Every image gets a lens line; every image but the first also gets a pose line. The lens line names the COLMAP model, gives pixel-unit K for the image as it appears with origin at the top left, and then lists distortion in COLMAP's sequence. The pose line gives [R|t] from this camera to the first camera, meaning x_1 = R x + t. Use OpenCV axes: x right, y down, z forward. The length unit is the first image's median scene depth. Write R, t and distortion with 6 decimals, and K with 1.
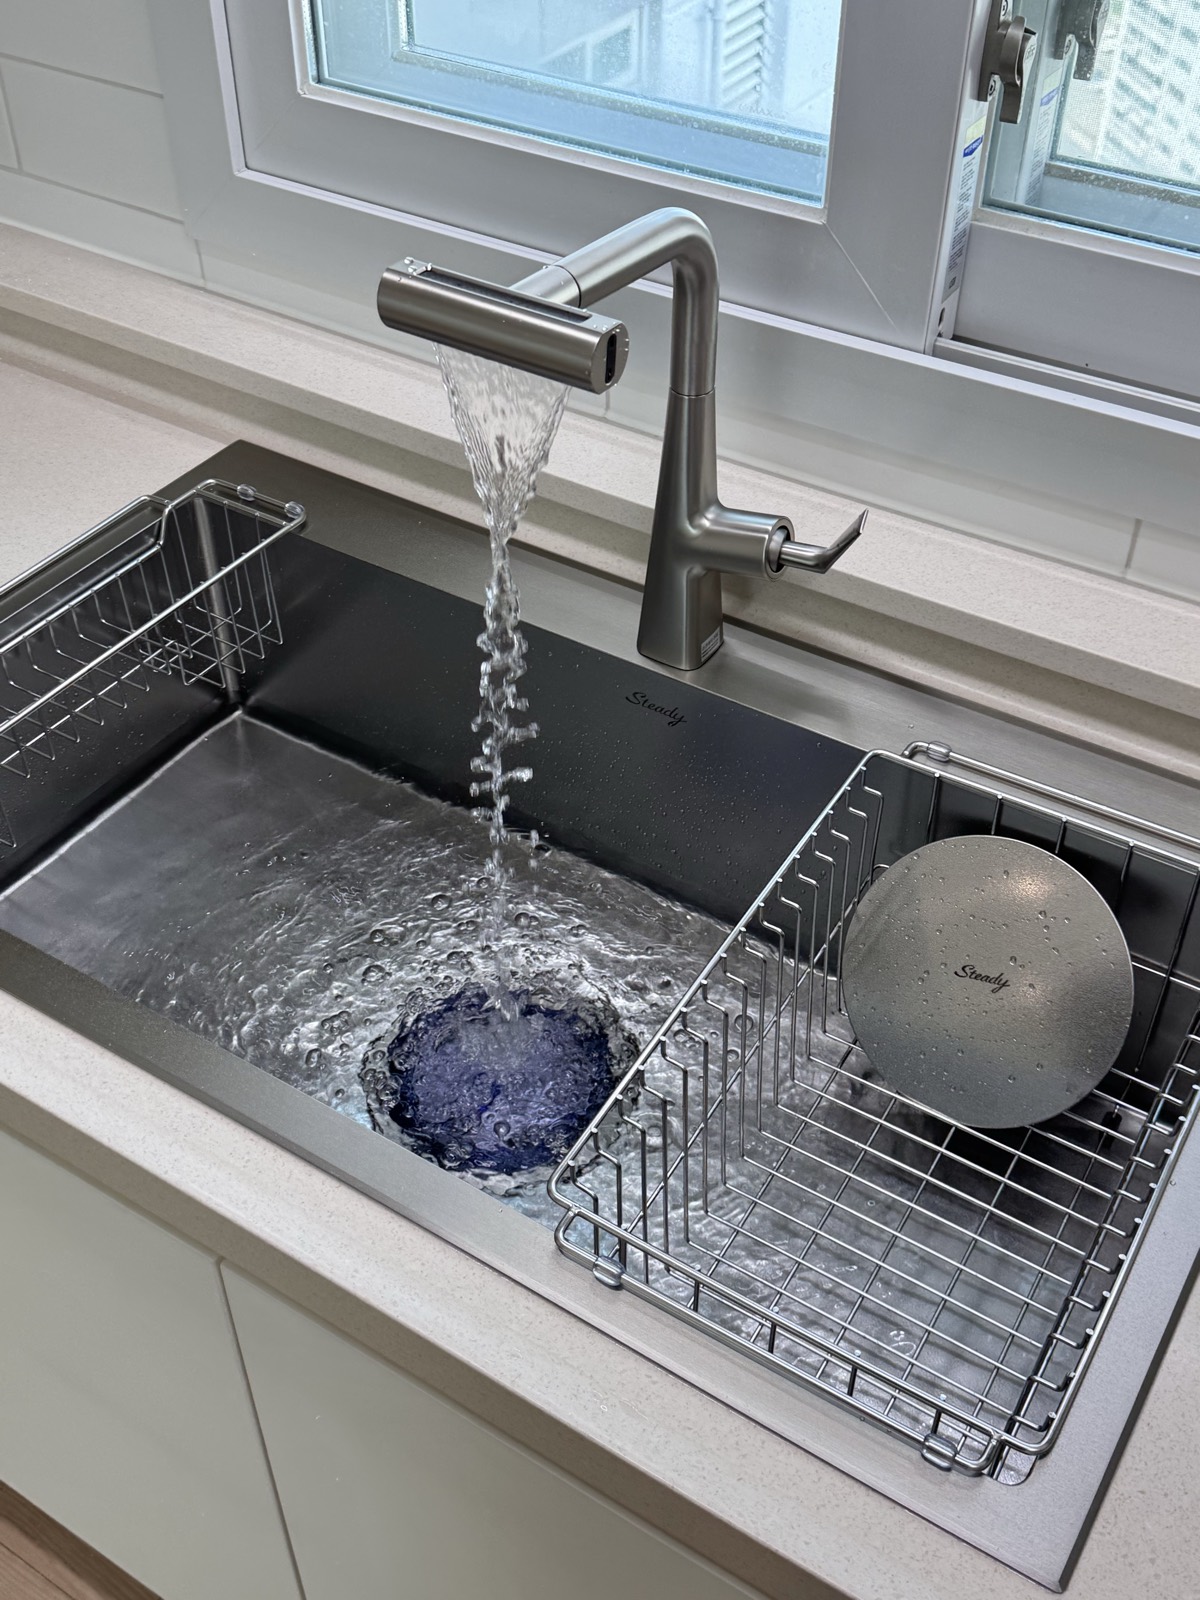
lens RADIAL K [[1679.5, 0, 606.7], [0, 1679.5, 804.8], [0, 0, 1]] dist [0.013924, 0.000000]
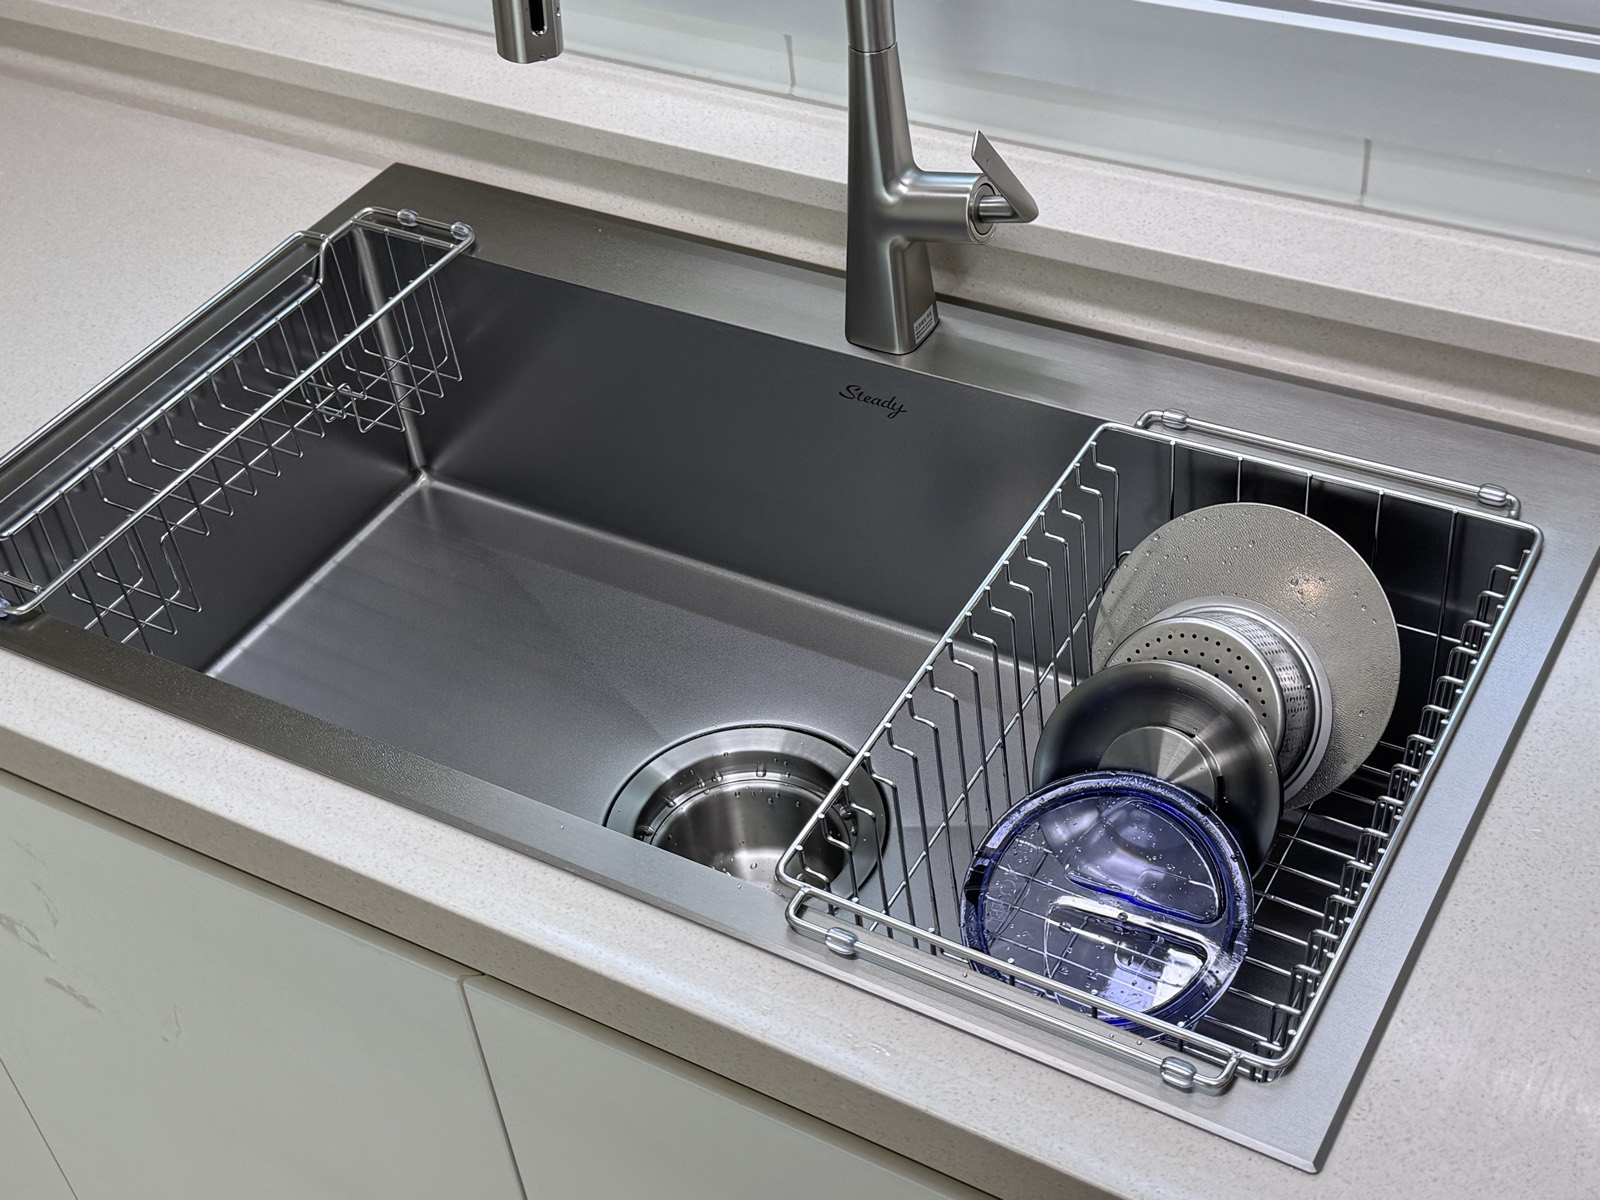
lens RADIAL K [[2156.6, 0, 797.4], [0, 2156.6, 607.4], [0, 0, 1]] dist [0.014096, 0.000000]
pose [[0.995153, -0.091212, -0.036744, 0.022090], [0.090790, 0.995785, -0.012988, 0.068375], [0.037774, 0.009589, 0.999240, -0.183744]]
